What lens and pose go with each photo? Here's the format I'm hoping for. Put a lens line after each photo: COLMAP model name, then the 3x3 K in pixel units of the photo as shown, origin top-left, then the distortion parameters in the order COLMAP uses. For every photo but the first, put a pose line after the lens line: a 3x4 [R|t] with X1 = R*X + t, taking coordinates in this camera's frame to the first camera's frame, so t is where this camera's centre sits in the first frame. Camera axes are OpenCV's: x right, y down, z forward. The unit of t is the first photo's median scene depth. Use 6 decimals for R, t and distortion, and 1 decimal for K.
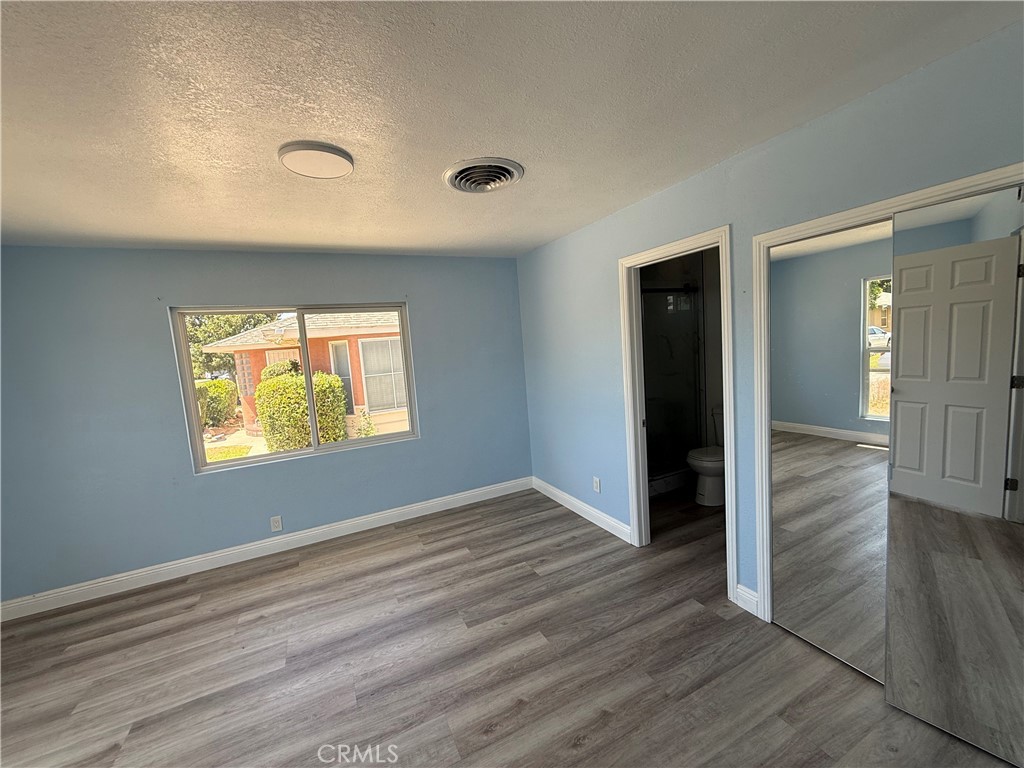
lens RADIAL K [[412.6, 0, 509.4], [0, 412.6, 387.9], [0, 0, 1]] dist [-0.000727, 0.000073]
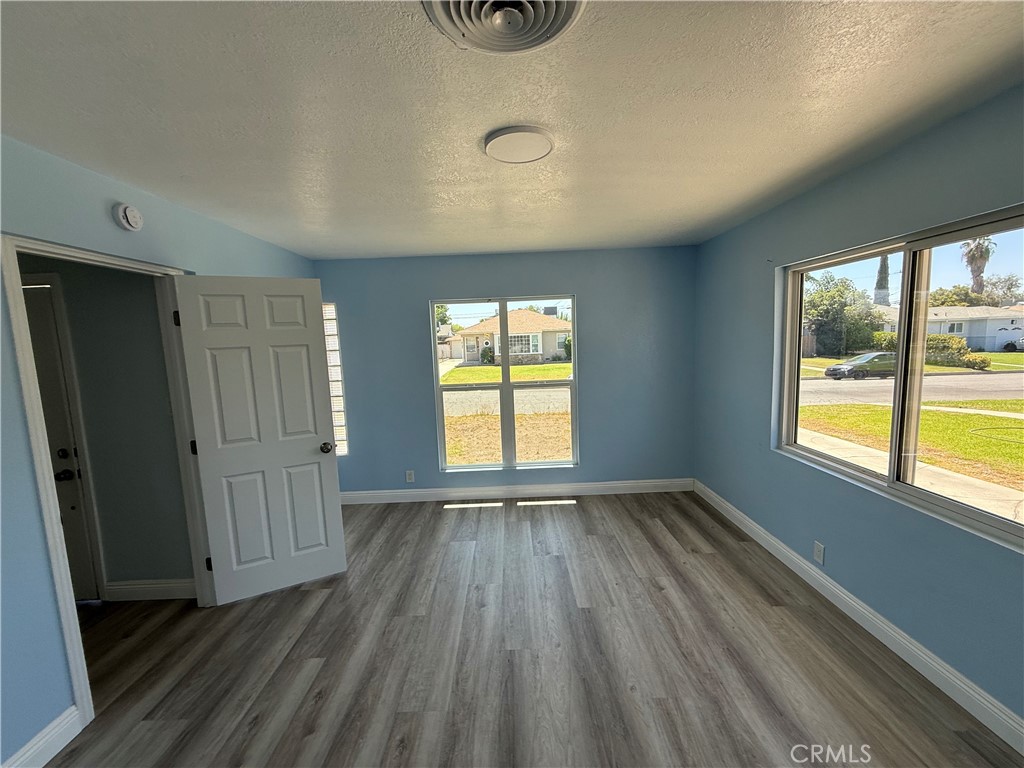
lens RADIAL K [[405.8, 0, 508.7], [0, 405.8, 384.1], [0, 0, 1]] dist [-0.001337, 0.000296]
pose [[-0.438145, 0.184535, -0.879759, 0.367389], [-0.028037, 0.975420, 0.218564, -0.151391], [0.898467, 0.120428, -0.422201, 1.069498]]
